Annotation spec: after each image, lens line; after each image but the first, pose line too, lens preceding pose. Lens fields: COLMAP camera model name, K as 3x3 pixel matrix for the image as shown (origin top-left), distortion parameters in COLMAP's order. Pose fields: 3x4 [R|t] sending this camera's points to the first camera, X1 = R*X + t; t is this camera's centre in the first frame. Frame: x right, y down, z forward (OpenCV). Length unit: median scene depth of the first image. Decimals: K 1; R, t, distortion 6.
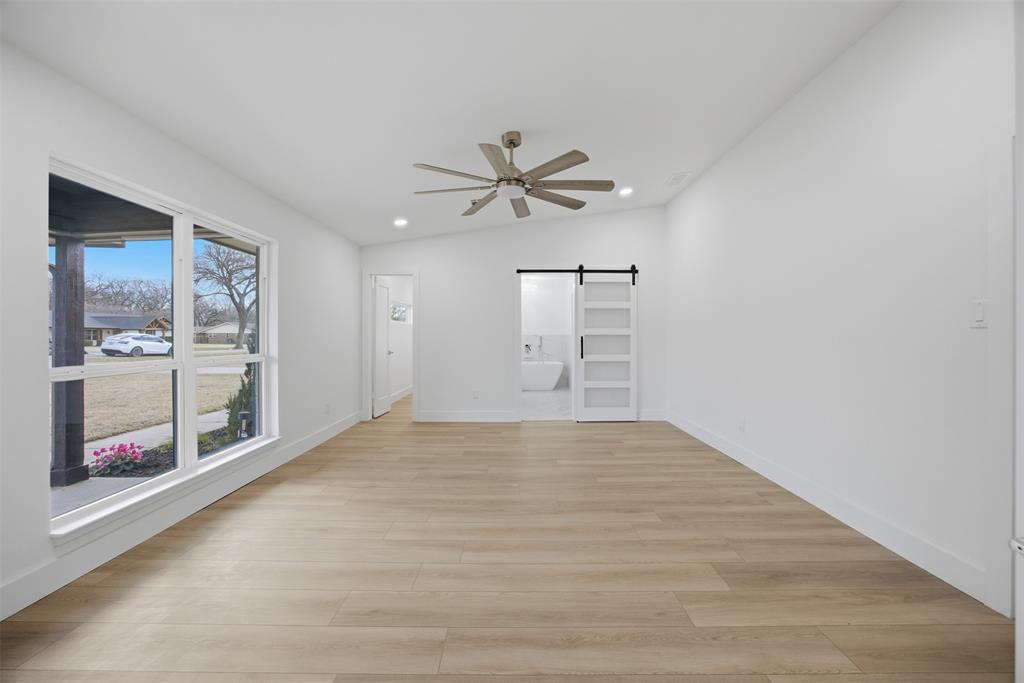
lens RADIAL K [[395.3, 0, 513.6], [0, 395.3, 337.7], [0, 0, 1]] dist [-0.013963, 0.004338]
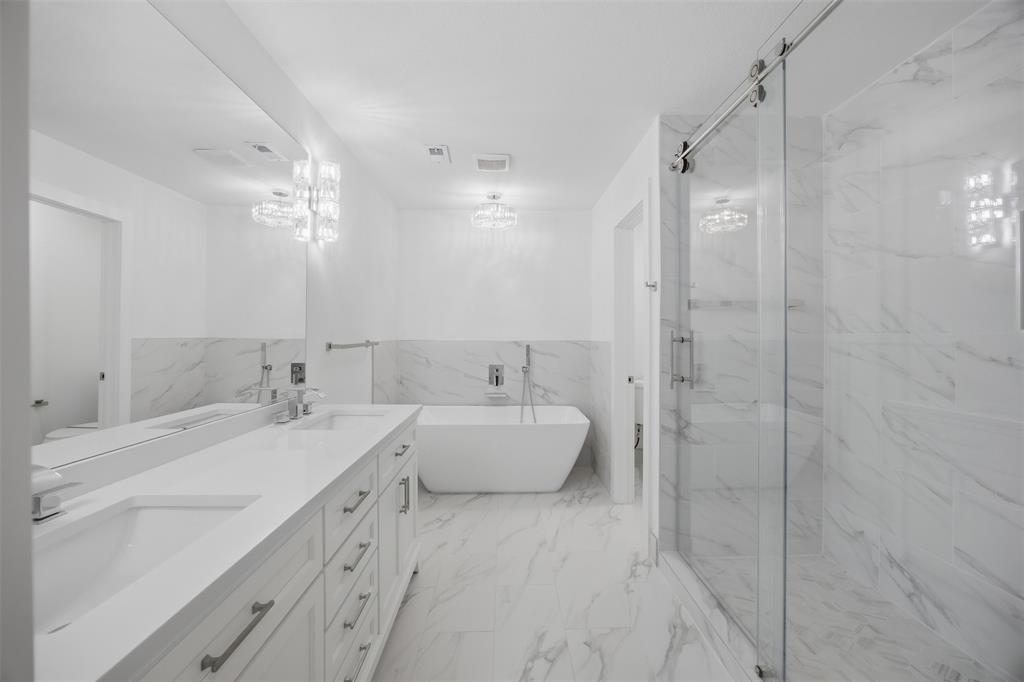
lens RADIAL K [[395.3, 0, 511.3], [0, 395.3, 339.2], [0, 0, 1]] dist [-0.013963, 0.004338]
pose [[0.998599, 0.005456, 0.052639, 0.031530], [-0.005174, 0.999972, -0.005488, -0.006140], [-0.052667, 0.005208, 0.998599, 0.607753]]
